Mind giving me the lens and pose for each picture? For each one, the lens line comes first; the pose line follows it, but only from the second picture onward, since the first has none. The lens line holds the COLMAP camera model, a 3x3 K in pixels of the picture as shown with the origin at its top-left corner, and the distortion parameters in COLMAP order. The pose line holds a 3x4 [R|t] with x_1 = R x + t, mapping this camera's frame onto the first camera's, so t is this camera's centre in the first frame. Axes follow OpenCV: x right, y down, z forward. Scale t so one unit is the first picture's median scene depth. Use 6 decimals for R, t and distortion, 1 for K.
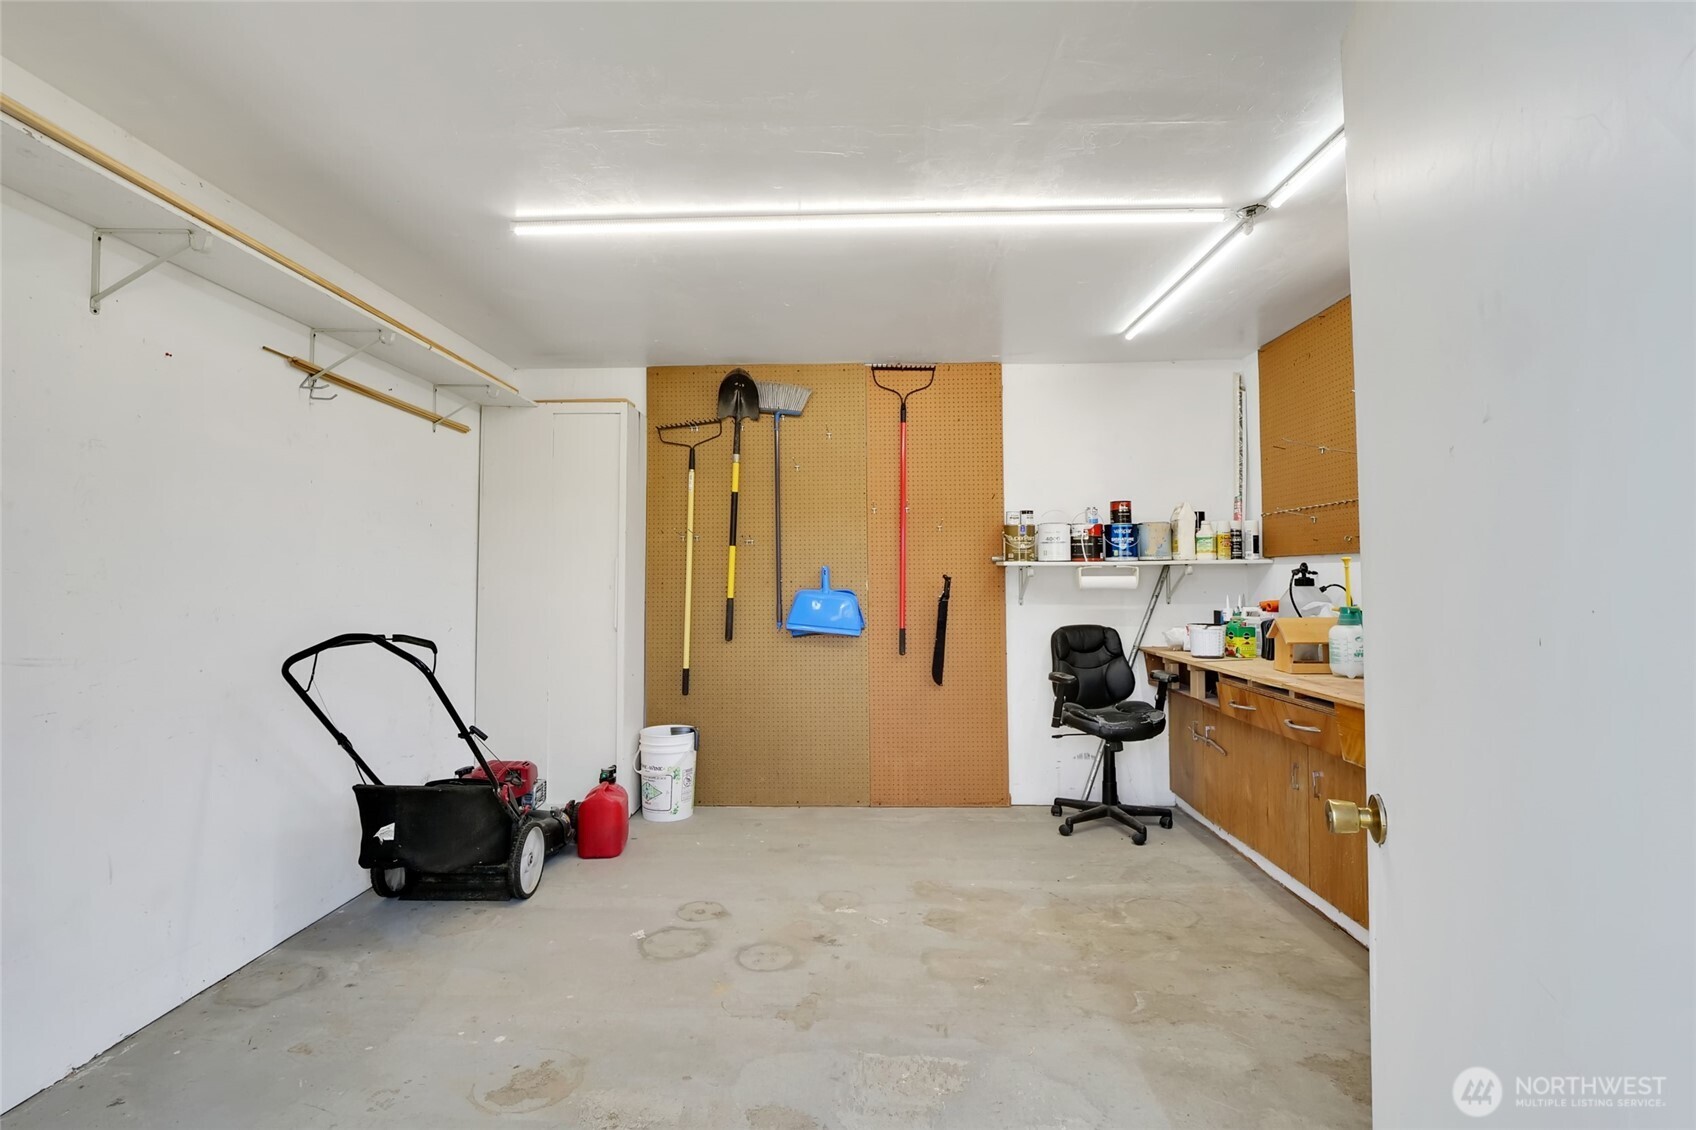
lens RADIAL K [[794.4, 0, 845.9], [0, 794.4, 557.3], [0, 0, 1]] dist [-0.002990, -0.000981]
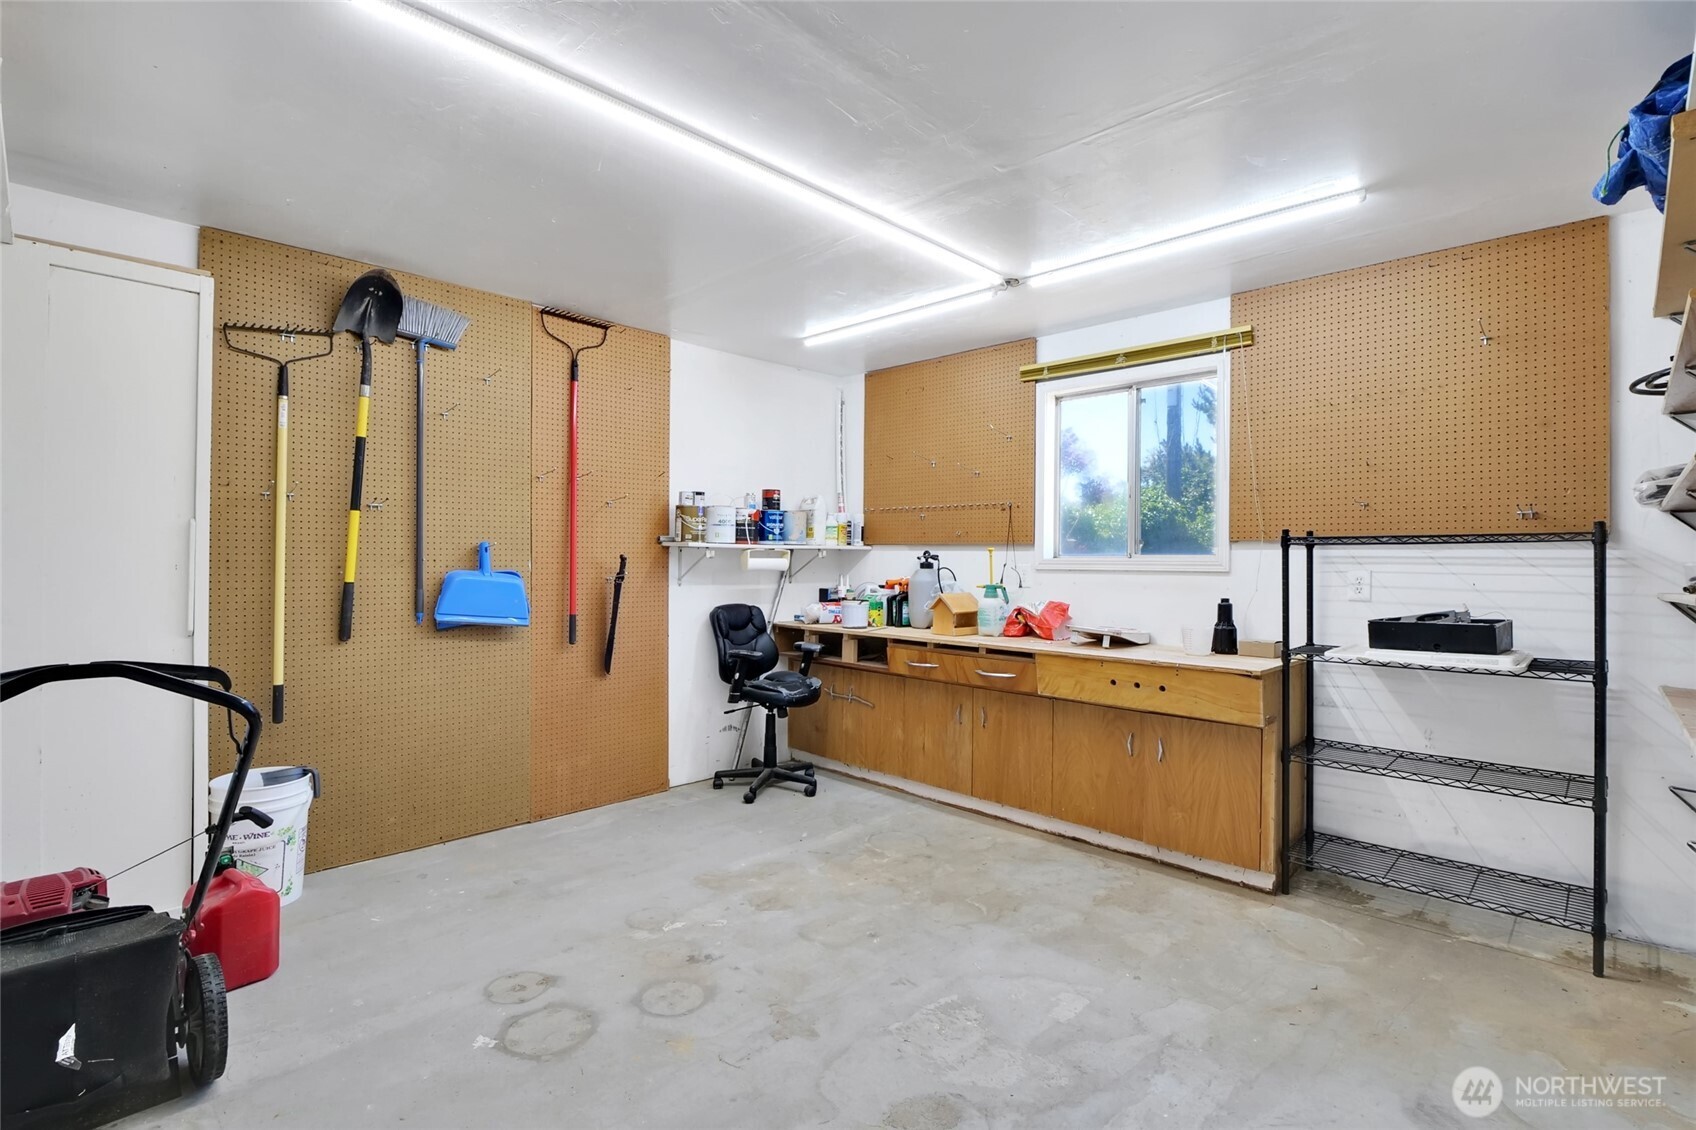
lens RADIAL K [[794.4, 0, 845.9], [0, 794.4, 557.3], [0, 0, 1]] dist [-0.002990, -0.000981]
pose [[0.683231, 0.011981, 0.730104, -0.382879], [-0.033461, 0.999329, 0.014914, 0.002613], [-0.729435, -0.034620, 0.683173, 0.180181]]
